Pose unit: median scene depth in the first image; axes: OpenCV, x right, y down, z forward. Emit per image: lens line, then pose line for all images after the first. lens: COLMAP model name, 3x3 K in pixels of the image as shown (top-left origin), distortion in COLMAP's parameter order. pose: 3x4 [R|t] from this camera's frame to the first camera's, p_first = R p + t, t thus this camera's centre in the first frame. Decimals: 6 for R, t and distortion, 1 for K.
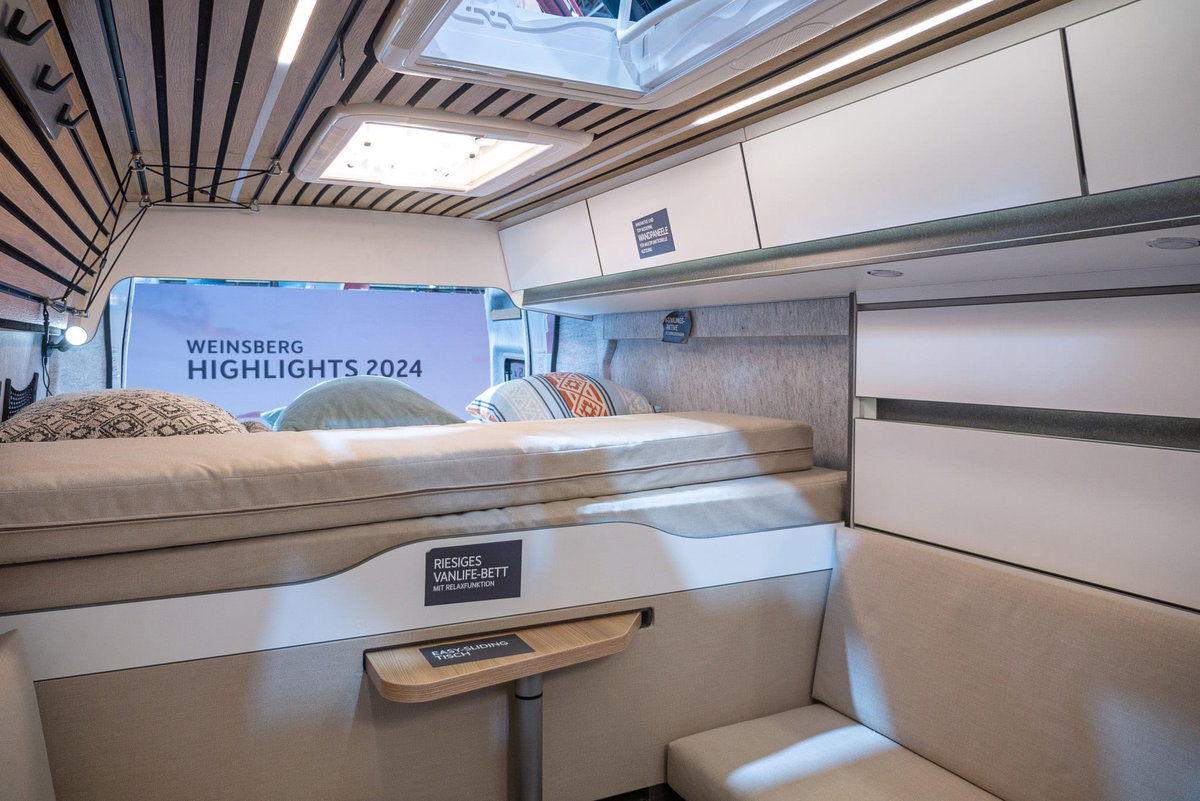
lens RADIAL K [[829.2, 0, 596.2], [0, 829.2, 373.9], [0, 0, 1]] dist [-0.047975, 0.024812]
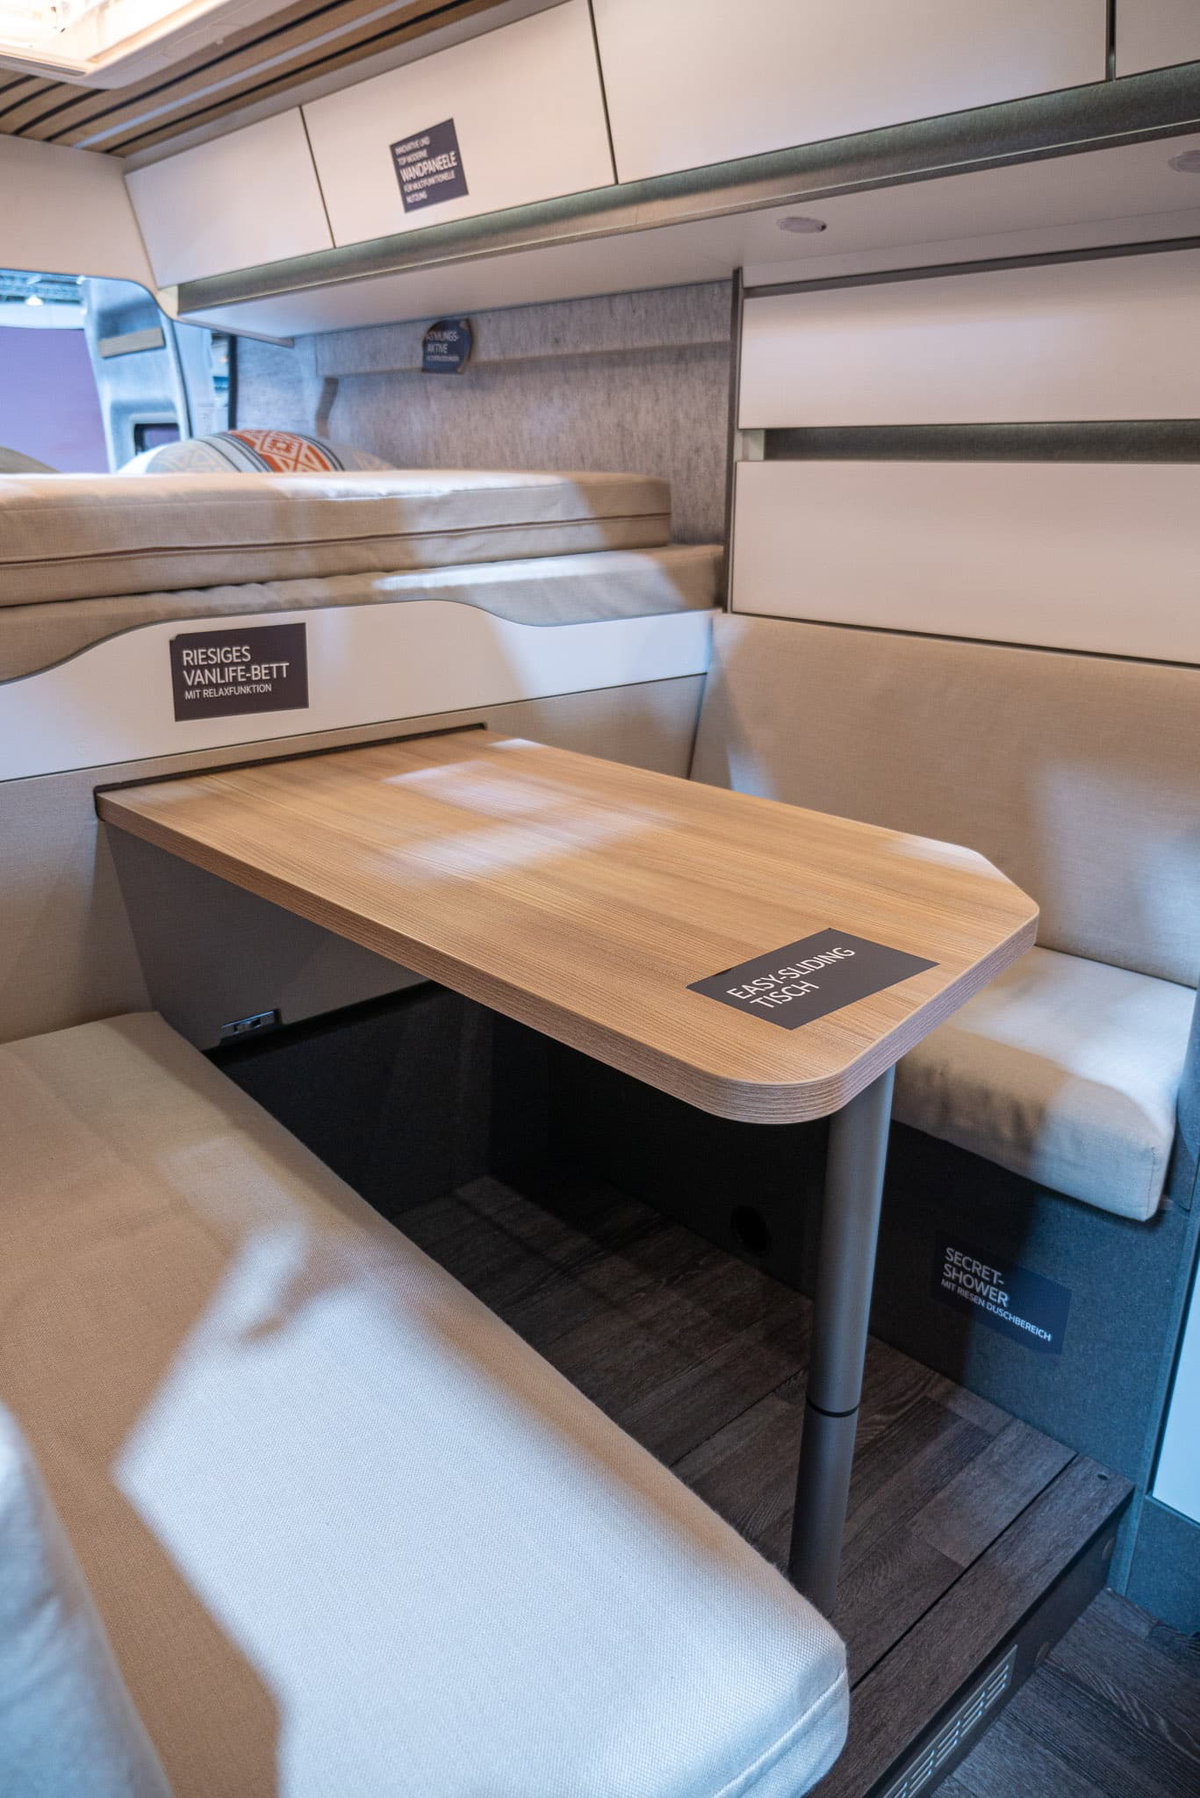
lens RADIAL K [[1242.5, 0, 600.0], [0, 1242.5, 899.0], [0, 0, 1]] dist [-0.047975, 0.024812]
pose [[0.957425, -0.094746, 0.272692, -0.124590], [0.007962, 0.952914, 0.303135, 0.088349], [-0.288573, -0.288058, 0.913098, -0.049318]]
